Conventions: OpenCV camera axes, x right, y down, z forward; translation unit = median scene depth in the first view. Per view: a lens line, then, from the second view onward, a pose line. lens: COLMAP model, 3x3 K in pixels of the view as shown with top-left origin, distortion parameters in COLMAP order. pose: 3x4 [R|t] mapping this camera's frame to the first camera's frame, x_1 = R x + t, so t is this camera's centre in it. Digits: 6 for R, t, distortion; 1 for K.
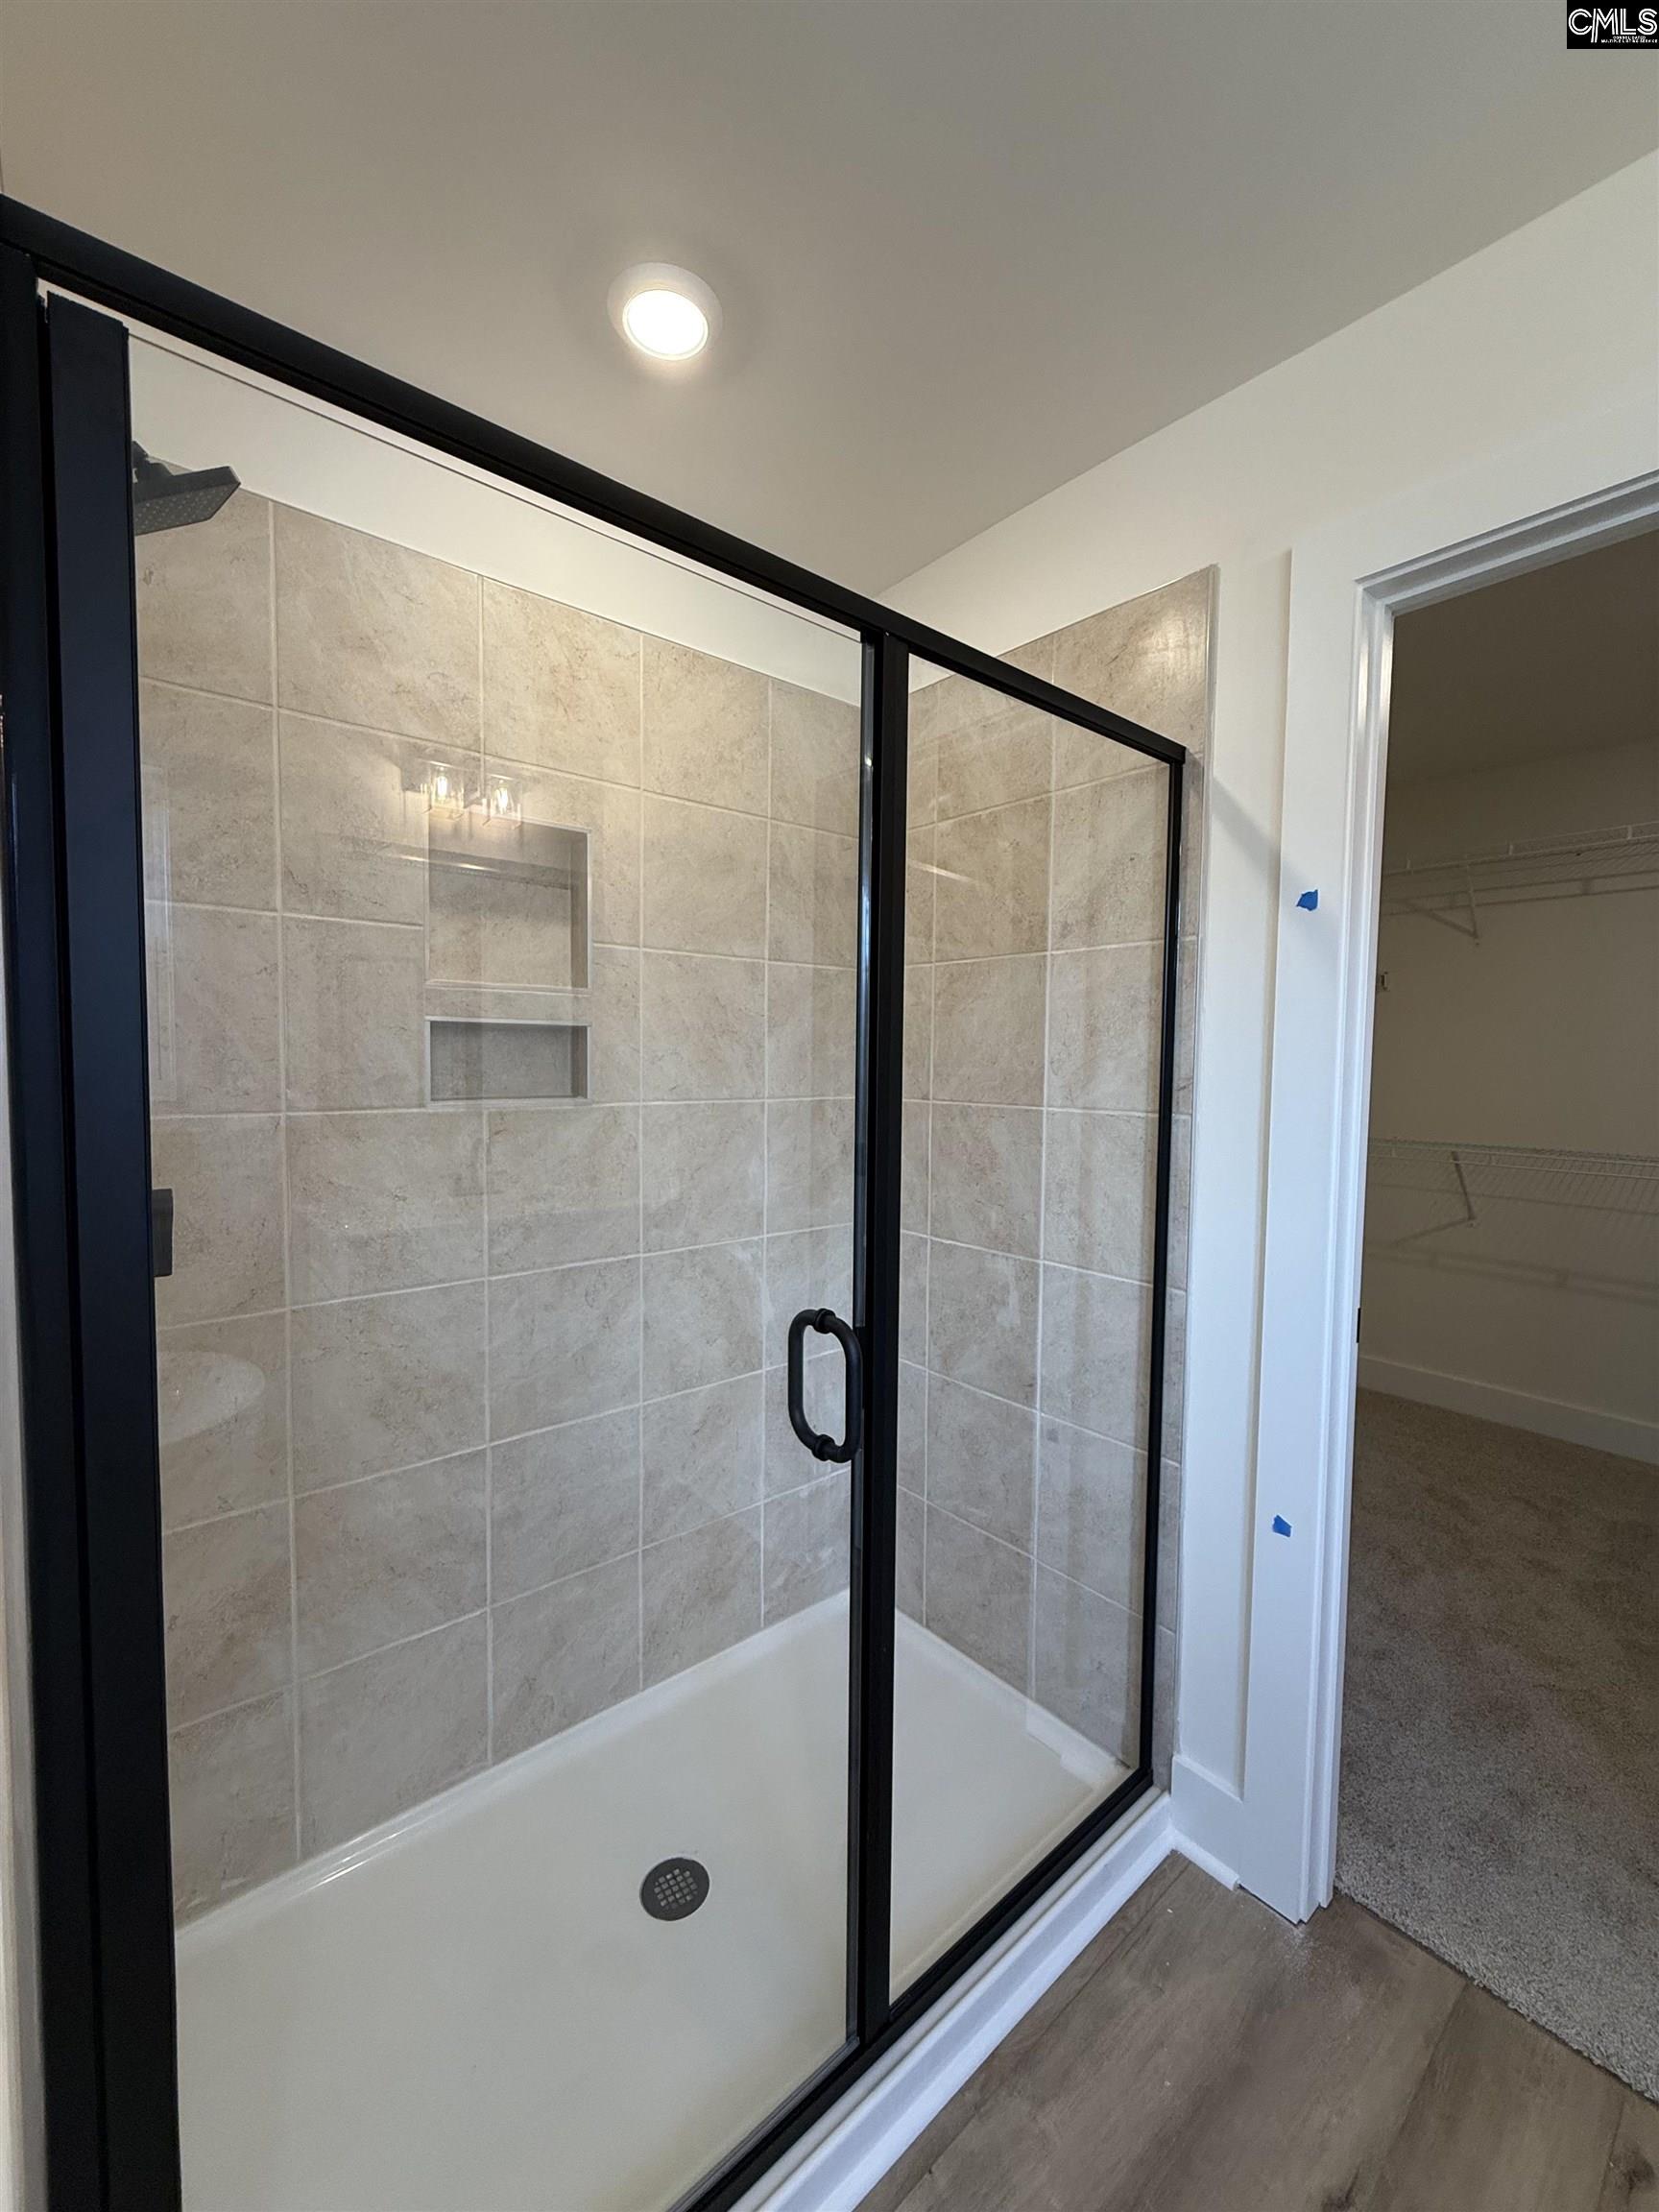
lens RADIAL K [[879.2, 0, 827.9], [0, 879.2, 1106.9], [0, 0, 1]] dist [-0.001622, 0.000079]
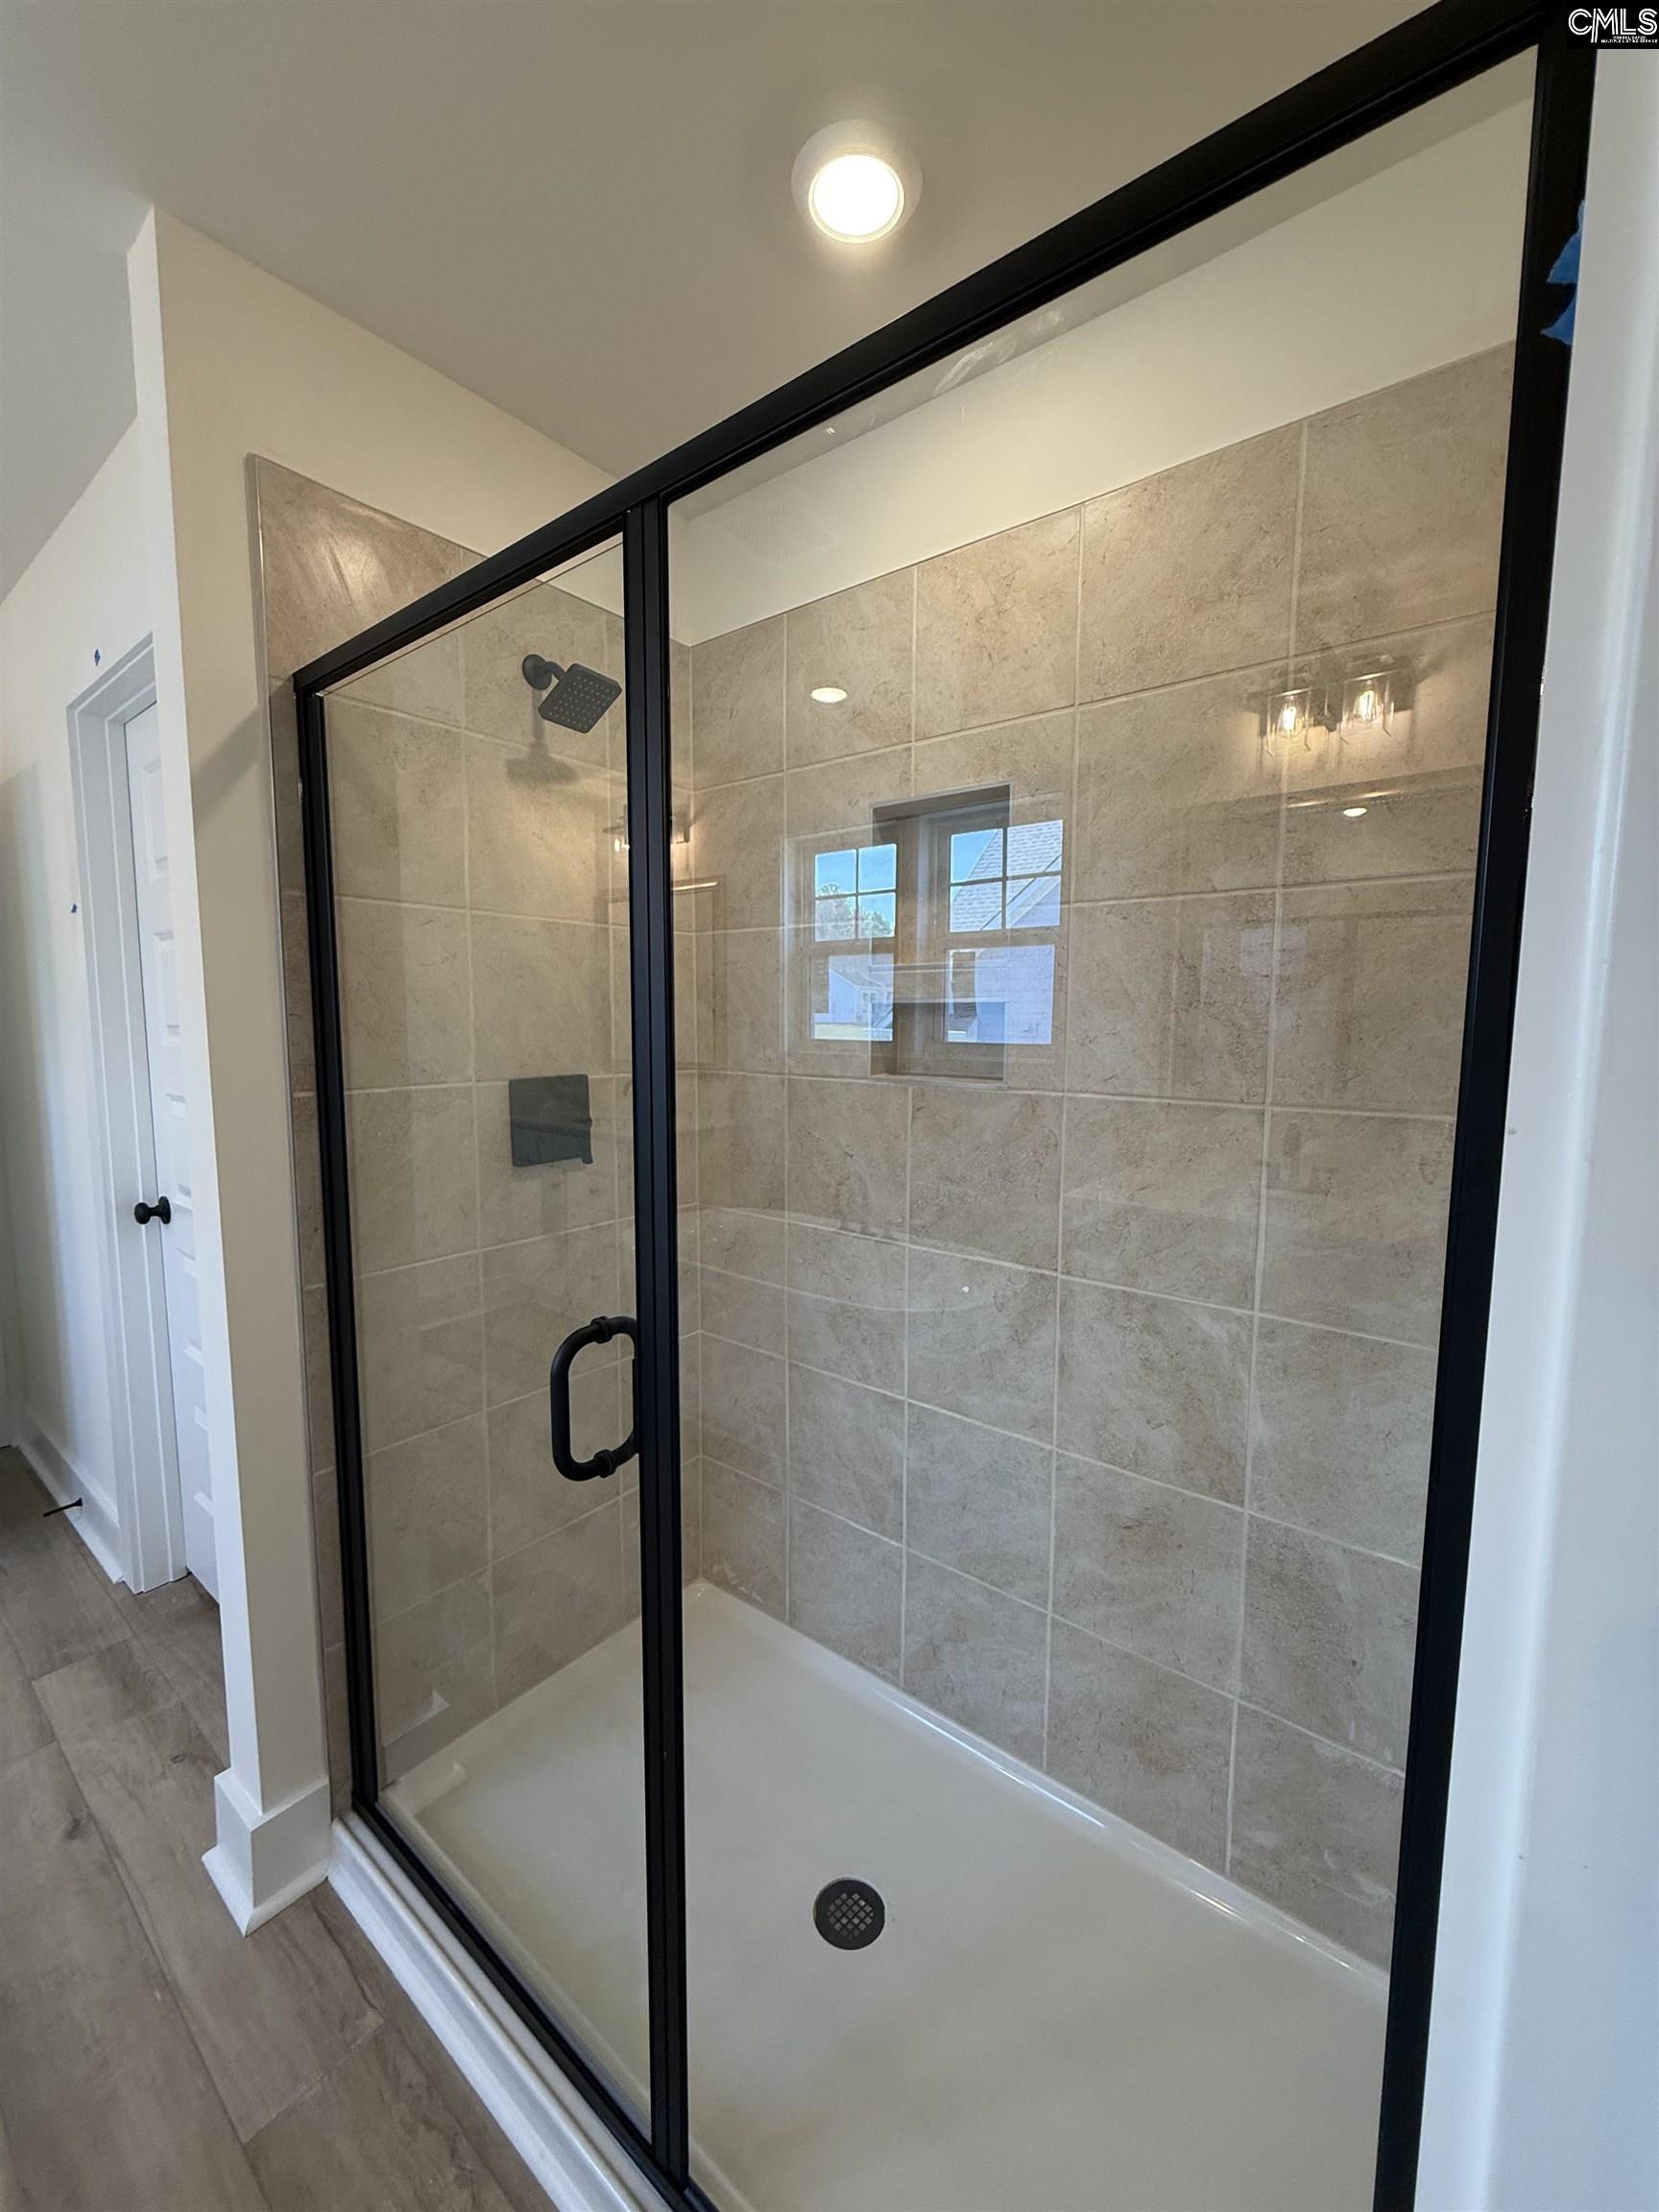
lens RADIAL K [[879.2, 0, 831.6], [0, 879.2, 1105.5], [0, 0, 1]] dist [-0.001622, 0.000079]
pose [[0.198290, 0.092982, -0.975723, 0.596748], [-0.057238, 0.994890, 0.083176, -0.053650], [0.978471, 0.039355, 0.202599, 0.671213]]
